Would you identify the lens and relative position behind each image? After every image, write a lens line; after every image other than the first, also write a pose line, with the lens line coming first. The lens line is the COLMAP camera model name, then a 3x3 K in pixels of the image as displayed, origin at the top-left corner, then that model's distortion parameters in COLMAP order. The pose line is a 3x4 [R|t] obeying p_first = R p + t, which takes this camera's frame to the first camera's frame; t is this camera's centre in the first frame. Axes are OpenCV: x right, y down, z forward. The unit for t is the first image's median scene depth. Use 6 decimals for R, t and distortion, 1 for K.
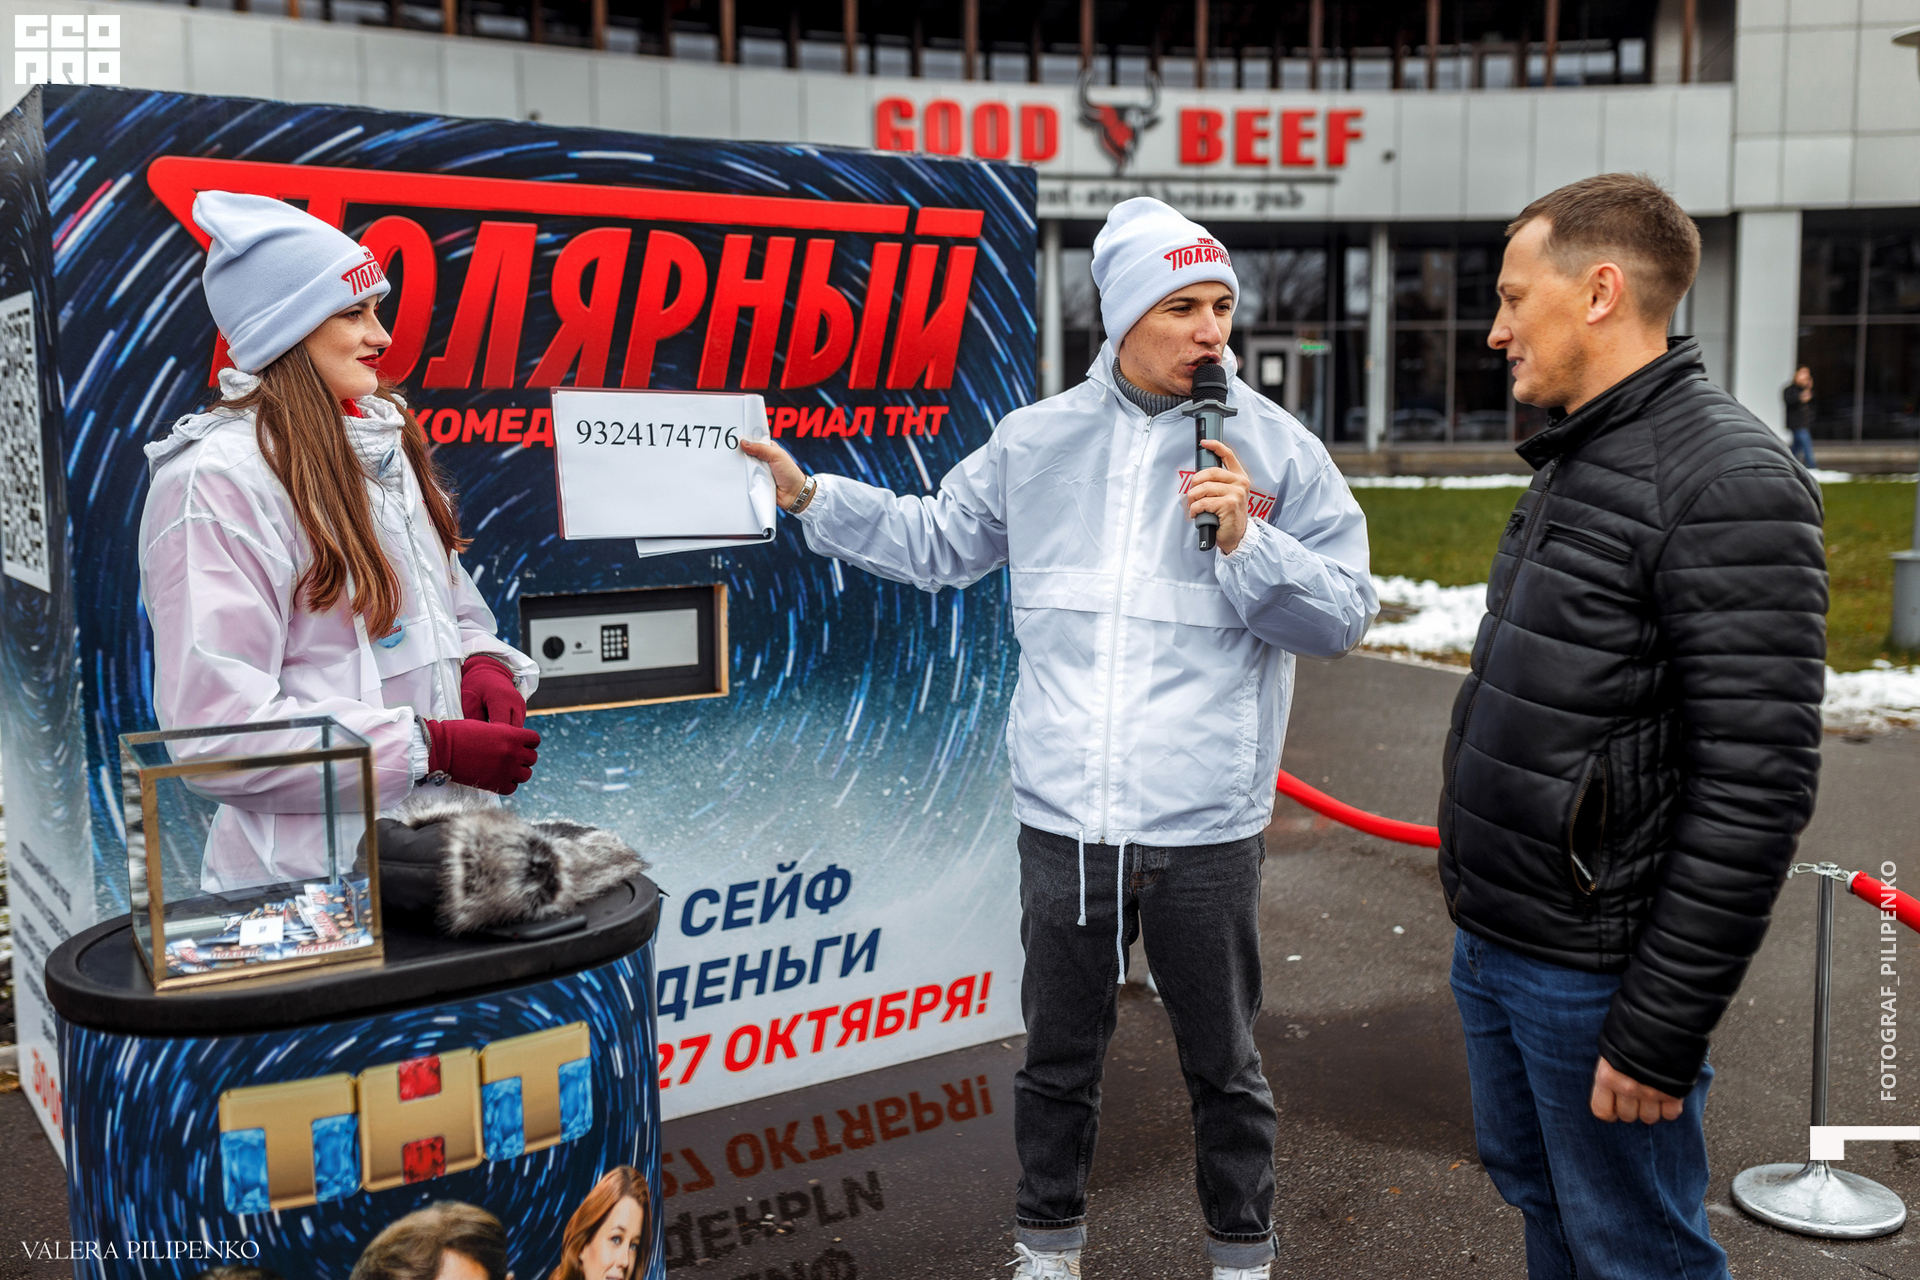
lens RADIAL K [[1792.2, 0, 941.0], [0, 1792.2, 617.6], [0, 0, 1]] dist [0.000383, 0.000000]
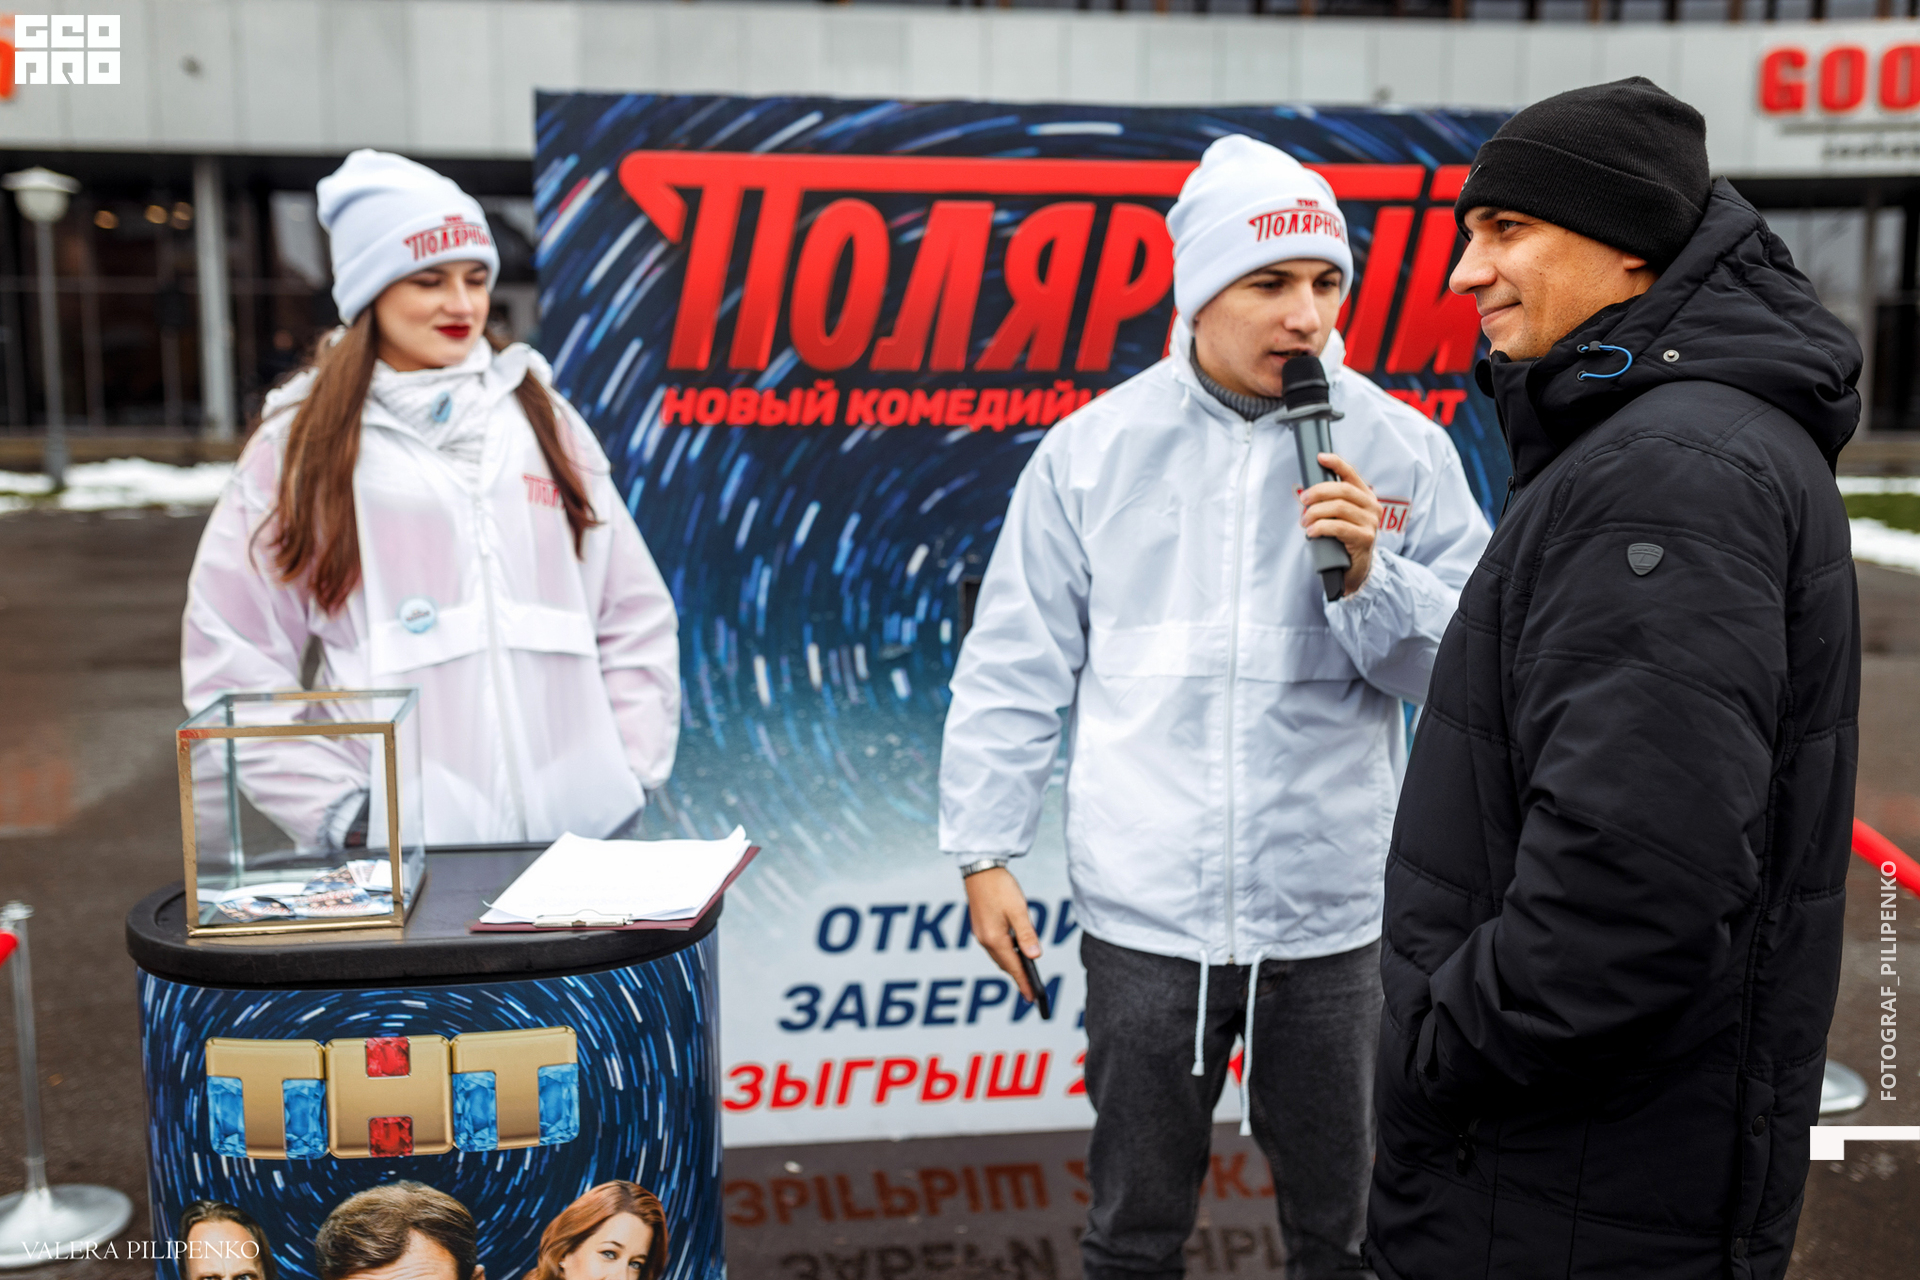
lens RADIAL K [[1792.2, 0, 953.0], [0, 1792.2, 635.3], [0, 0, 1]] dist [0.000383, 0.000000]
pose [[0.895695, 0.067655, -0.439492, 0.182242], [-0.058826, 0.997699, 0.033698, -0.013022], [0.440761, -0.004329, 0.897614, 0.094231]]
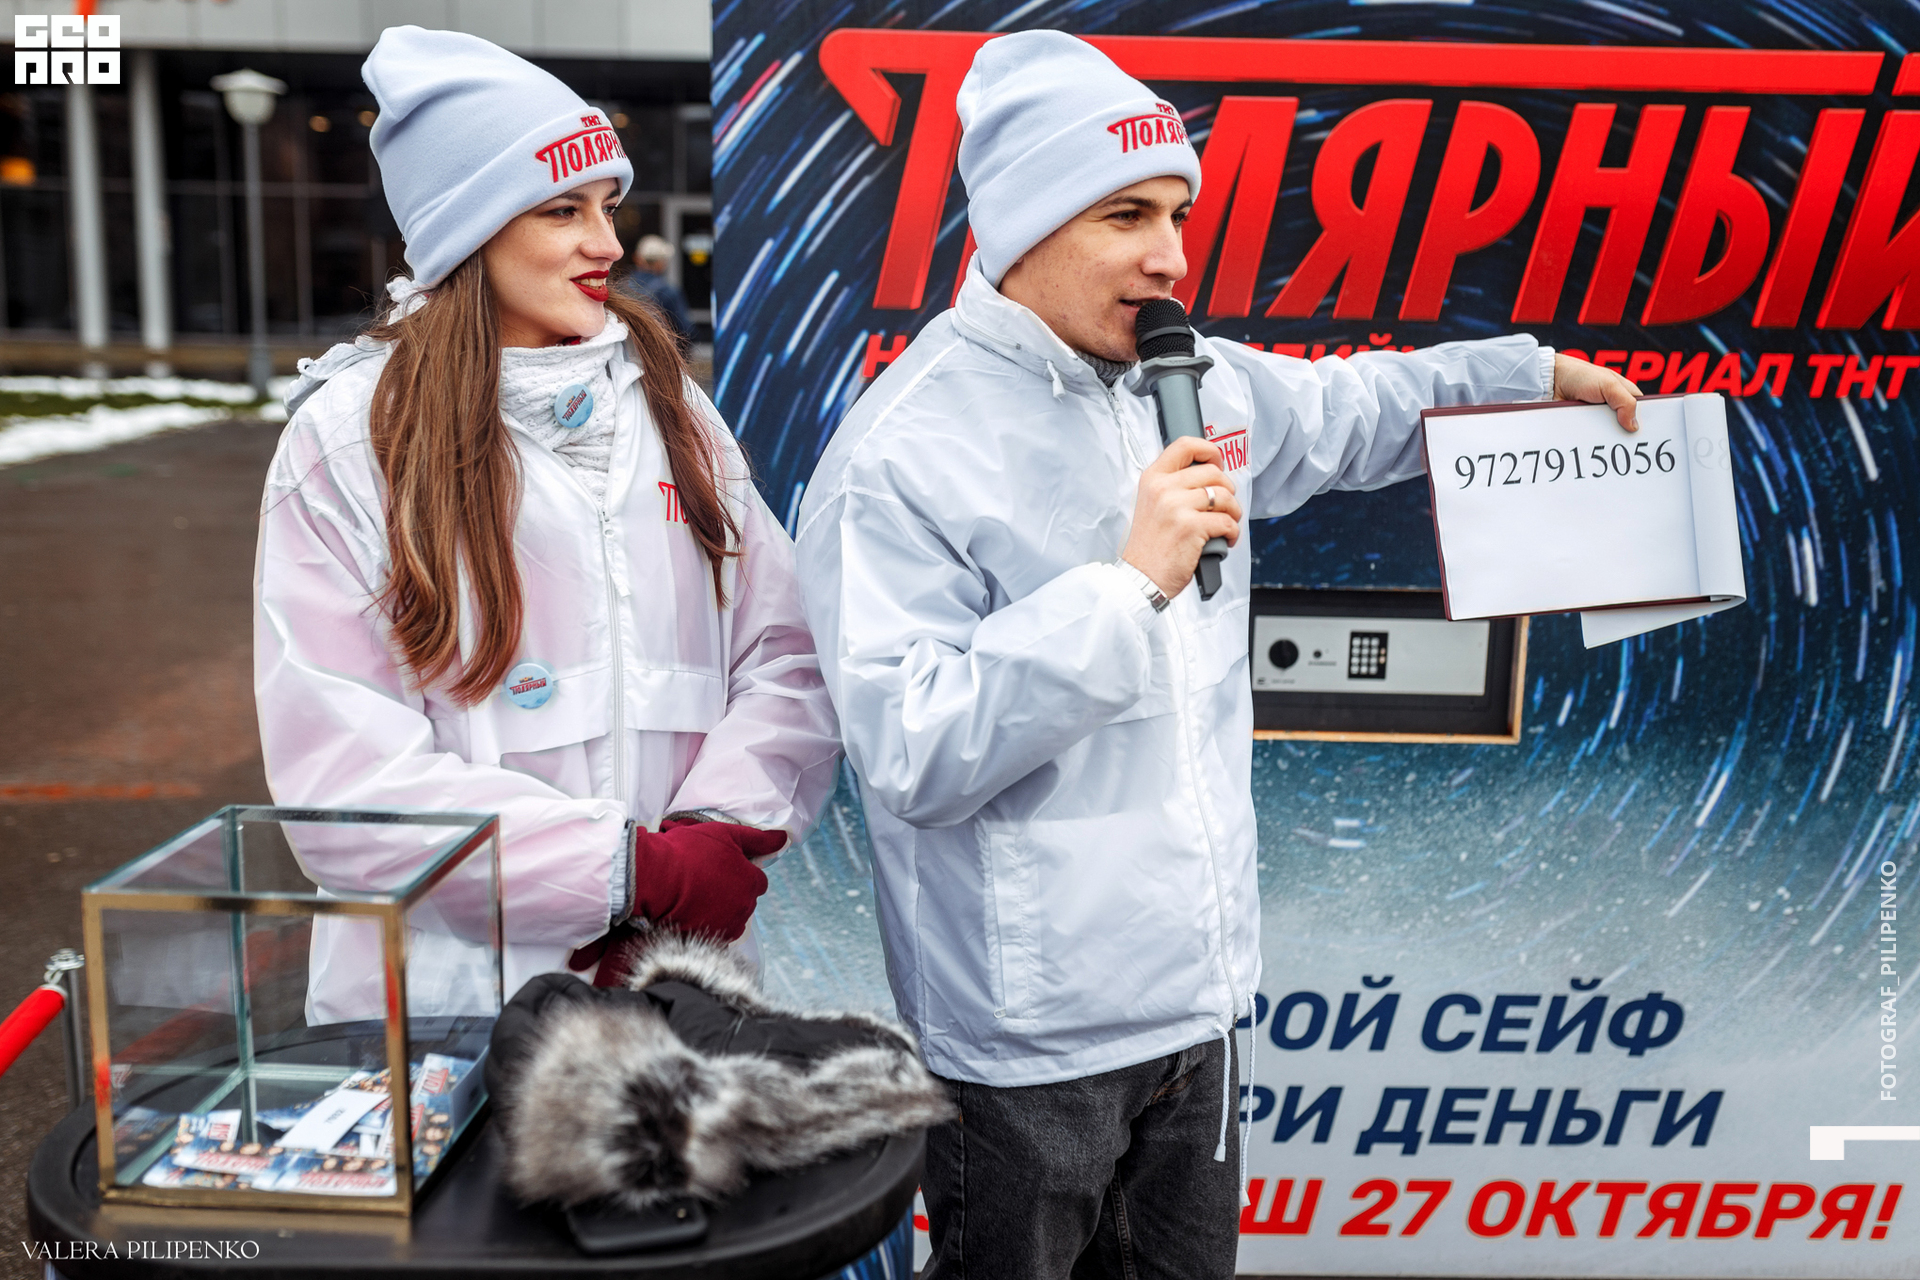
lens RADIAL K [[1918.7, 0, 955.4], [0, 1918.7, 644.1], [0, 0, 1]] dist [0.001220, 0.000000]
pose [[0.840977, 0.119804, -0.527641, 0.095038], [-0.087599, 0.992460, 0.085725, -0.043160], [0.533933, -0.025872, 0.845131, 0.210625]]
